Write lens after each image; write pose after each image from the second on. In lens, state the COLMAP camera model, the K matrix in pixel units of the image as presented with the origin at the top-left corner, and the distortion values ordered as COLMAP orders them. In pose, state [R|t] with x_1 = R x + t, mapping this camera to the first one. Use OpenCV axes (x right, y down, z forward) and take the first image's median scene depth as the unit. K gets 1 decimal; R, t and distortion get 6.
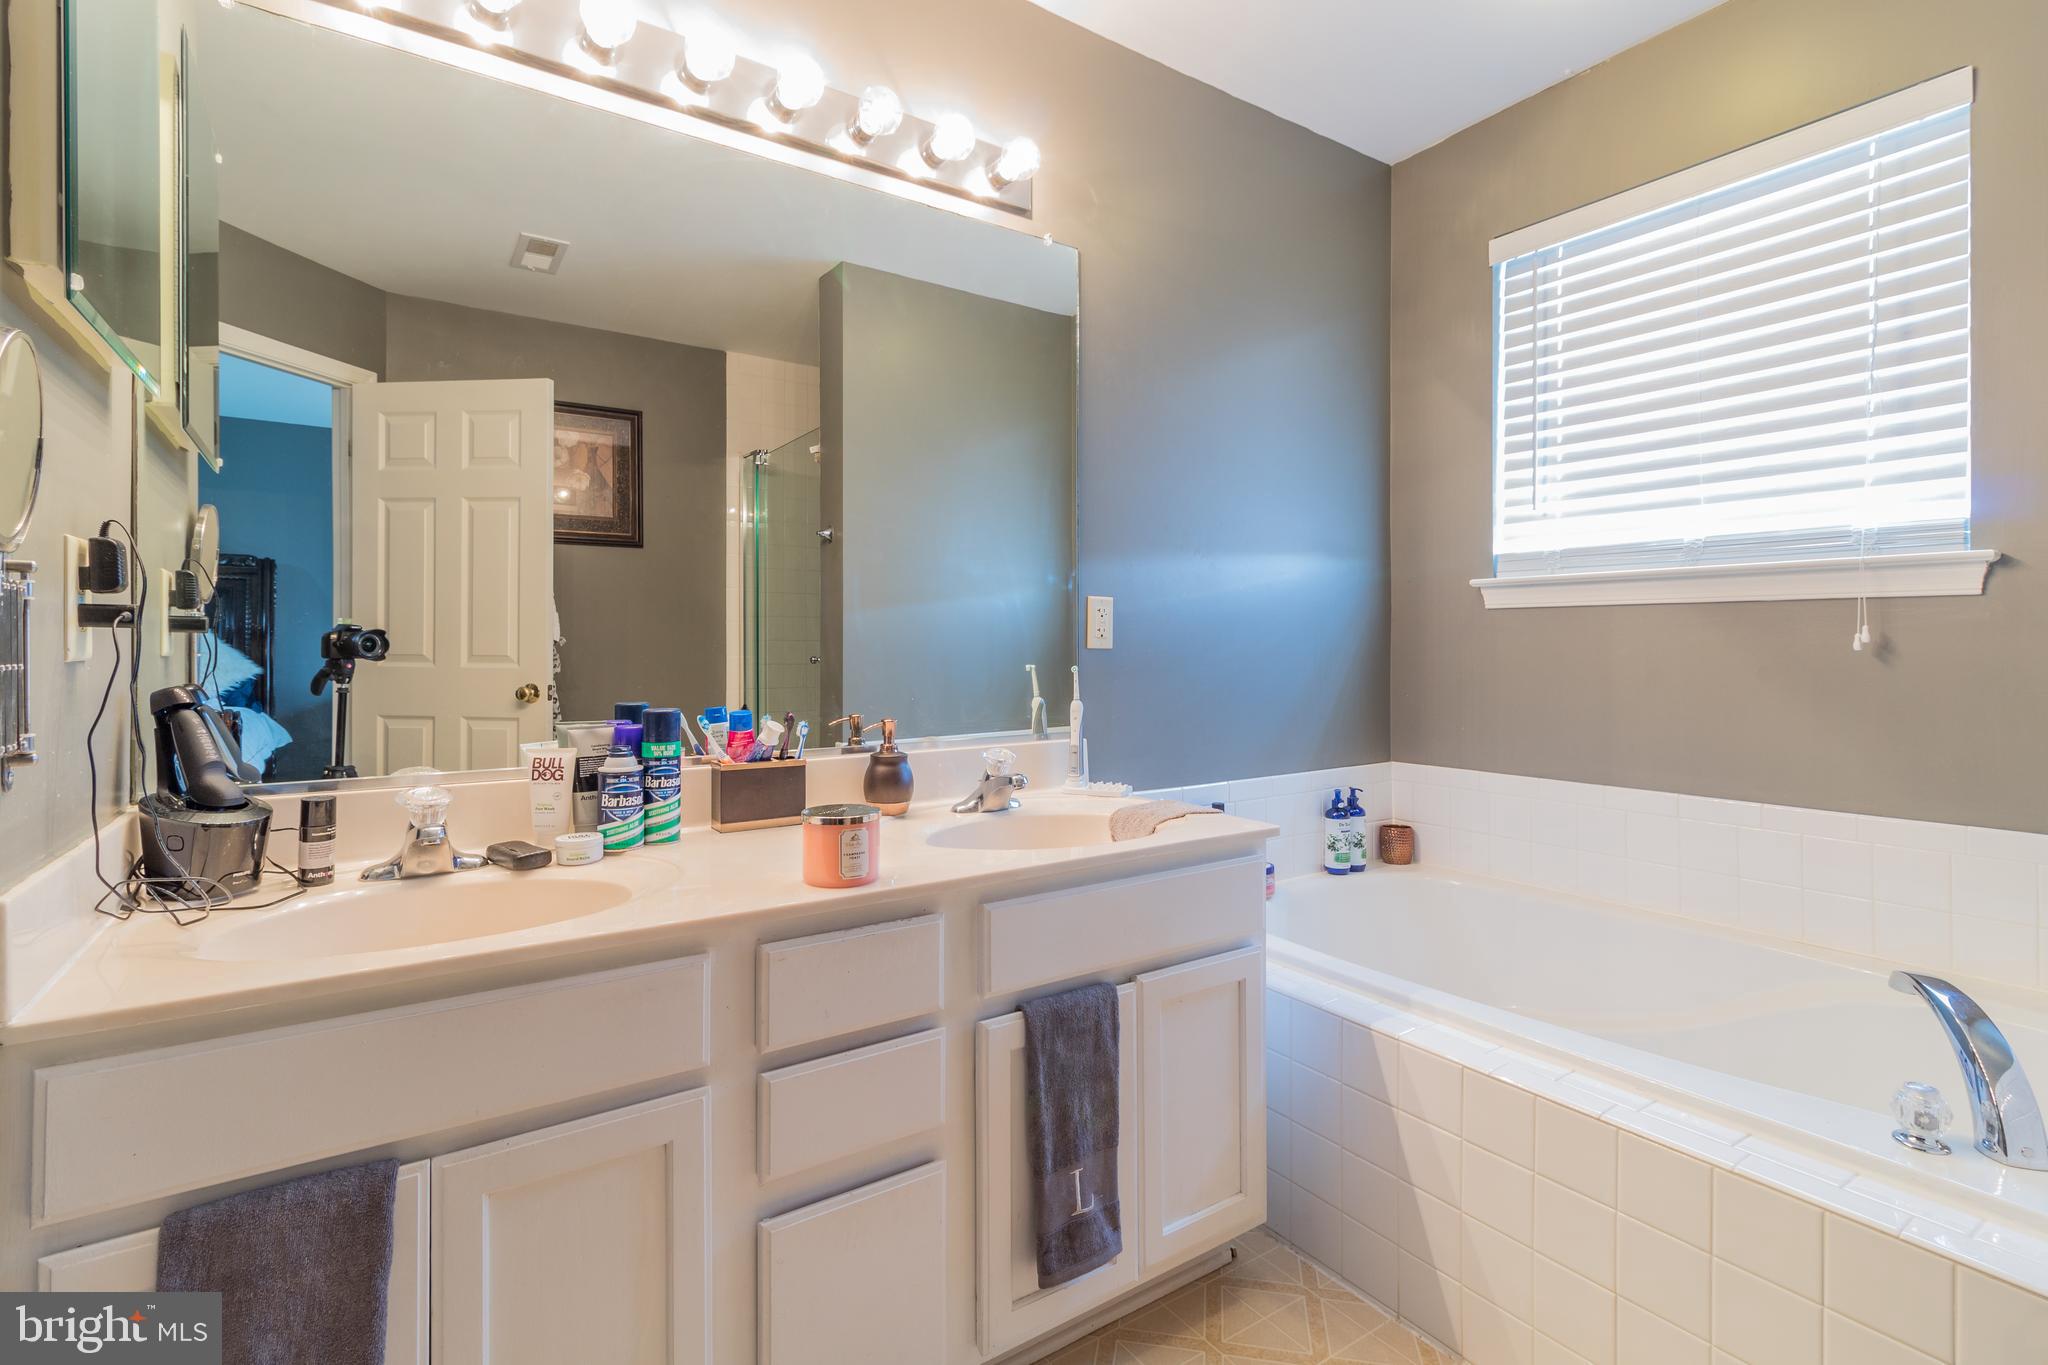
lens RADIAL K [[962.2, 0, 1026.3], [0, 962.2, 642.9], [0, 0, 1]] dist [0.002045, -0.000755]
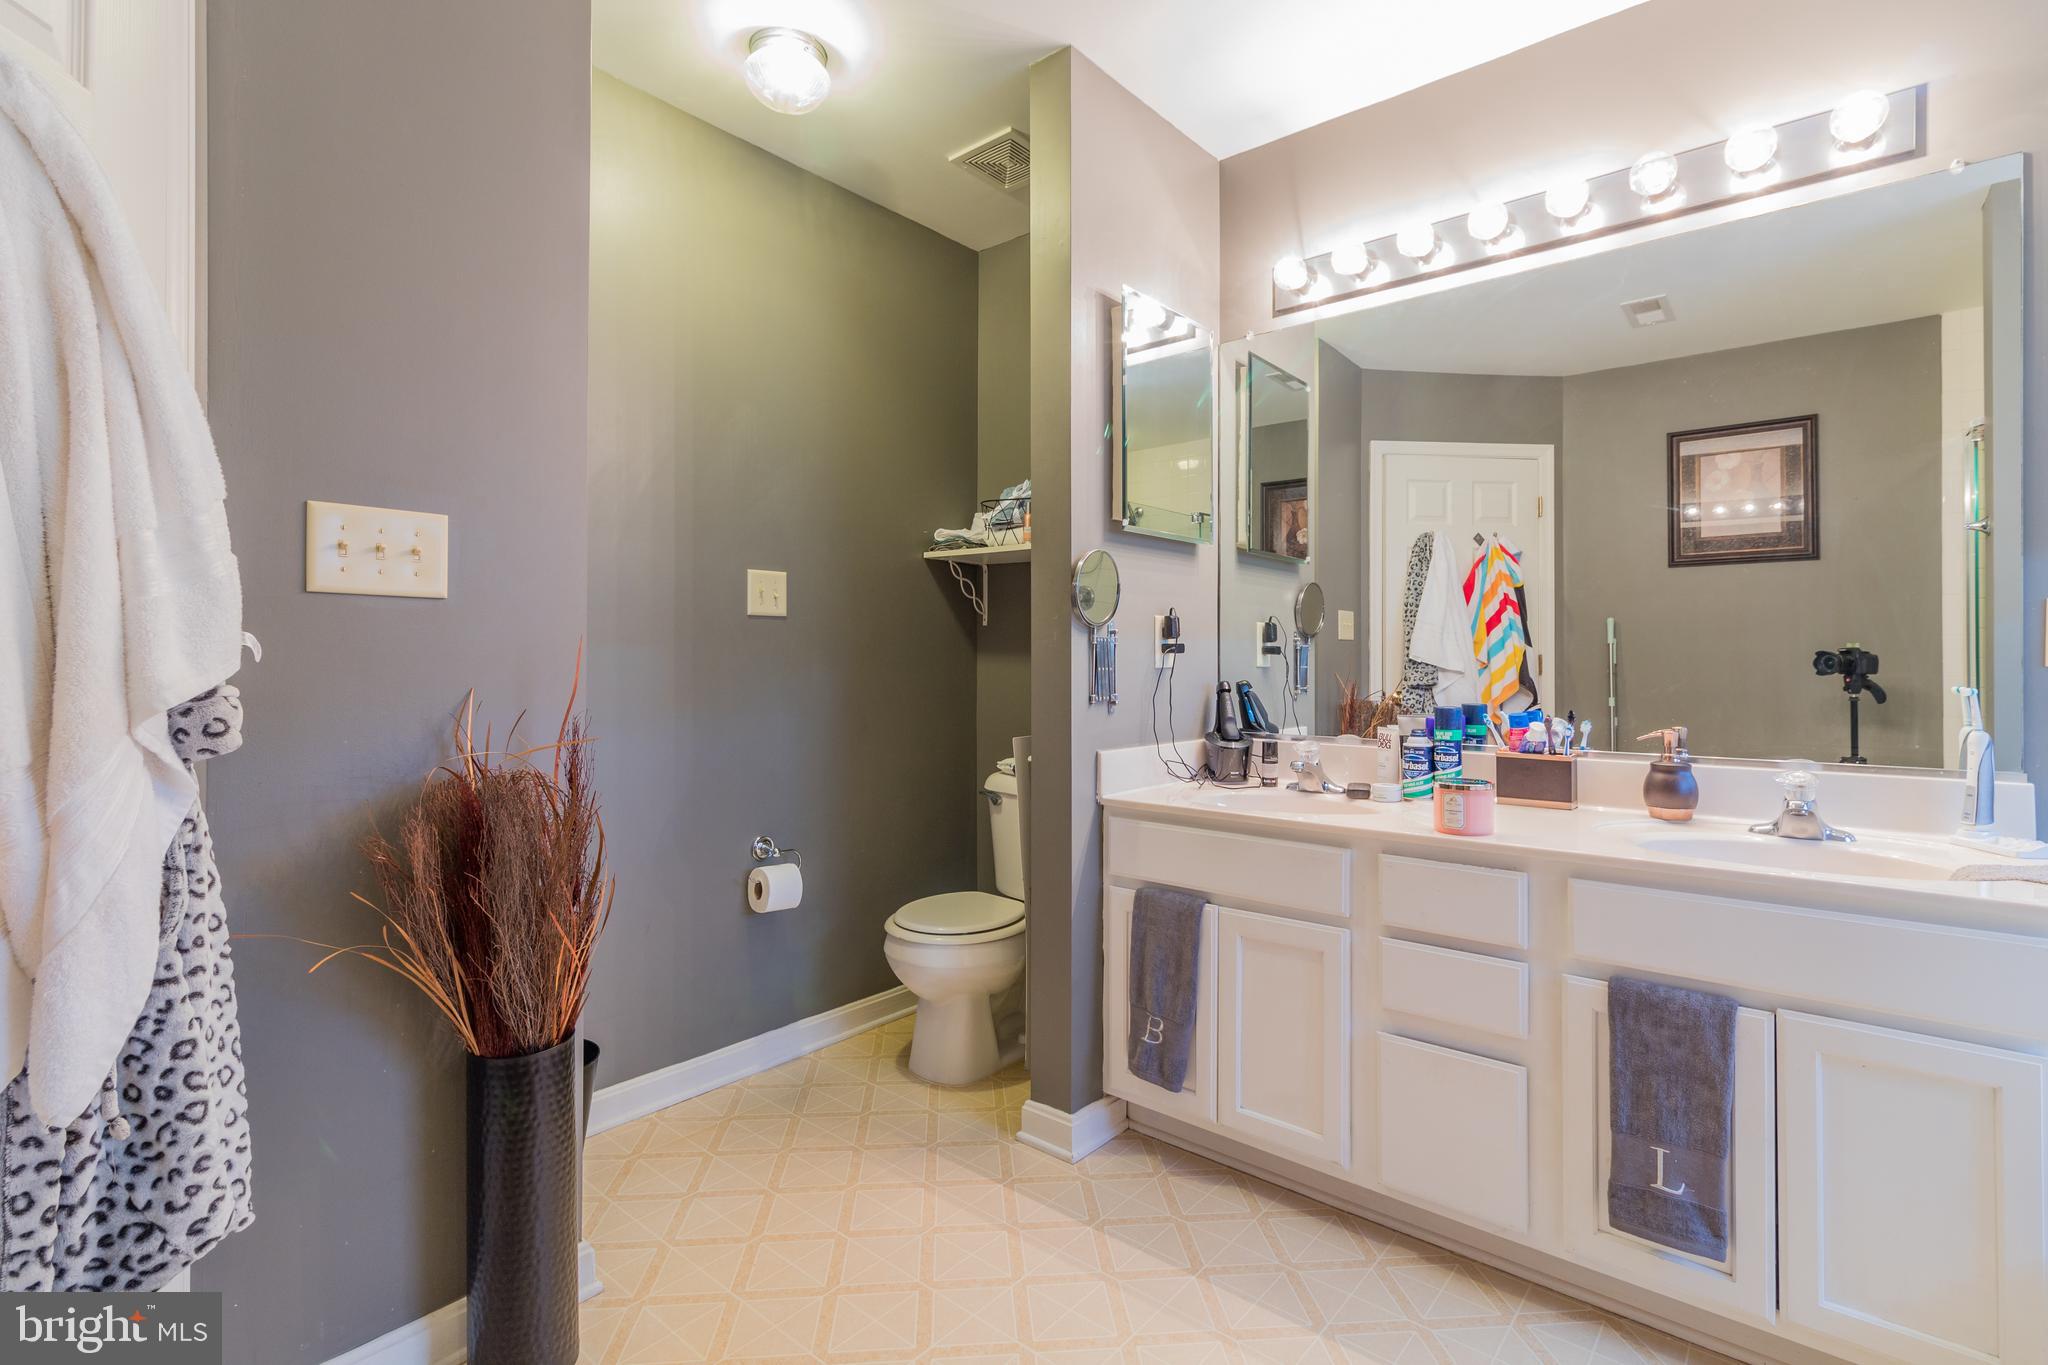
lens RADIAL K [[951.9, 0, 1026.5], [0, 951.9, 624.8], [0, 0, 1]] dist [0.000235, -0.000289]
pose [[0.276412, -0.034990, -0.960402, 0.668327], [-0.000605, 0.999330, -0.036582, -0.000213], [0.961039, 0.010693, 0.276206, 0.011153]]
